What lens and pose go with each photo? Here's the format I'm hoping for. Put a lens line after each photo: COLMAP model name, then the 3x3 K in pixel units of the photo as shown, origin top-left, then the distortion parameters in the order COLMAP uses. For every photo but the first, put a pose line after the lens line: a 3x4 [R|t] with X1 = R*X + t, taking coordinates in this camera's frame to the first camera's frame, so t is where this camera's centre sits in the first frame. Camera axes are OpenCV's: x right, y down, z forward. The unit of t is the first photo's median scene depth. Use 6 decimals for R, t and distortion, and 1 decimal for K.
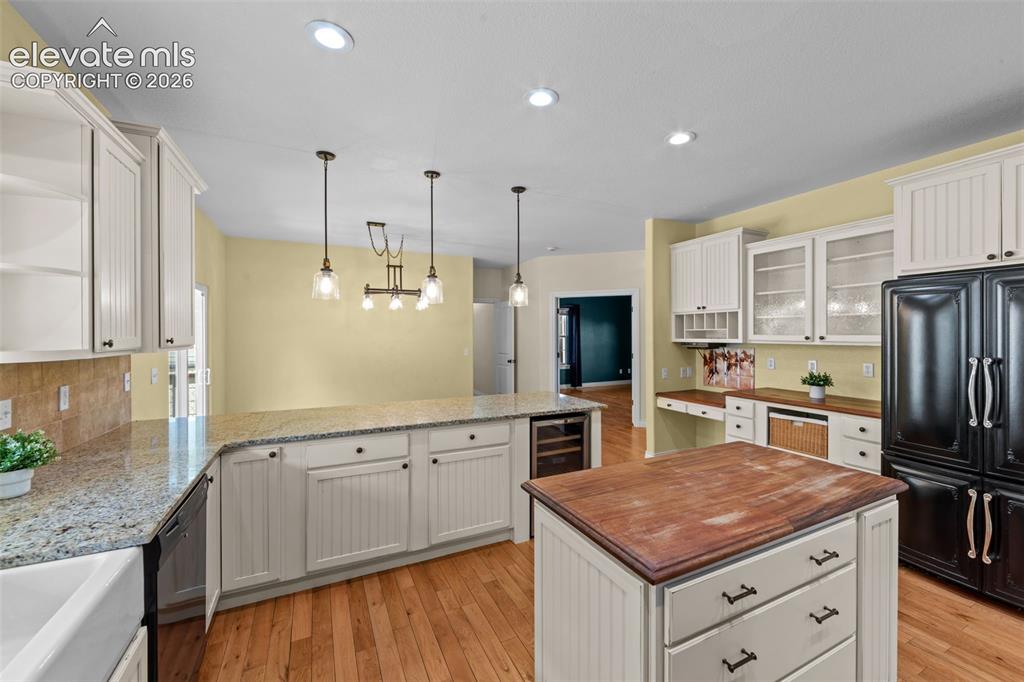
lens RADIAL K [[402.7, 0, 510.1], [0, 402.7, 336.1], [0, 0, 1]] dist [-0.006867, -0.000198]
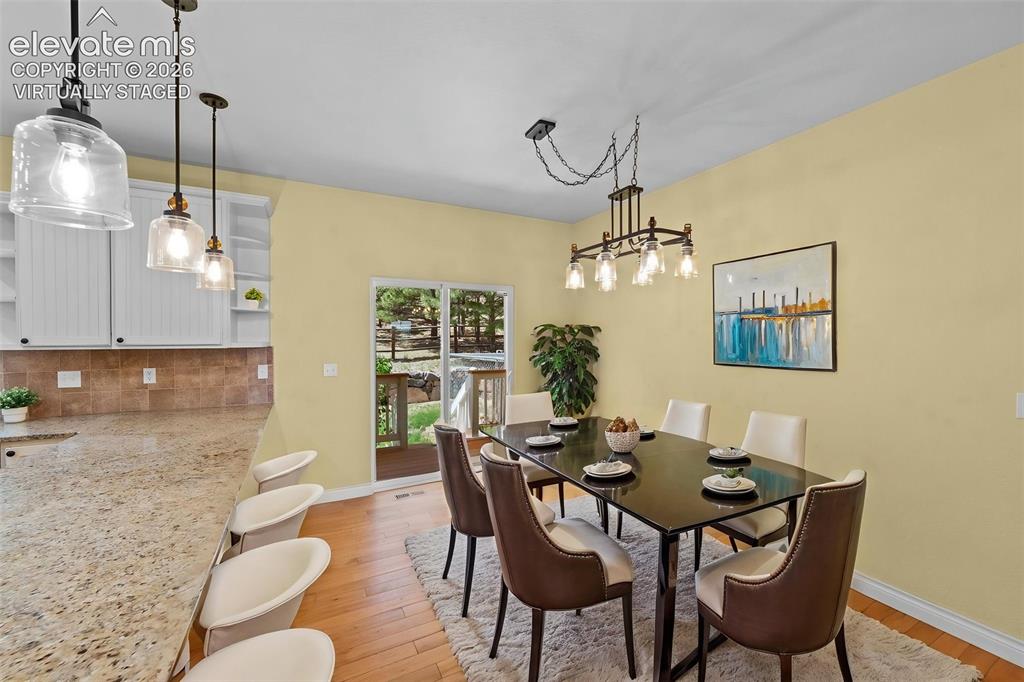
lens RADIAL K [[402.7, 0, 508.8], [0, 402.7, 339.8], [0, 0, 1]] dist [-0.006867, -0.000198]
pose [[0.042120, 0.014149, -0.999012, 0.276610], [-0.006235, 0.999884, 0.013899, -0.008129], [0.999093, 0.005644, 0.042204, 1.294279]]
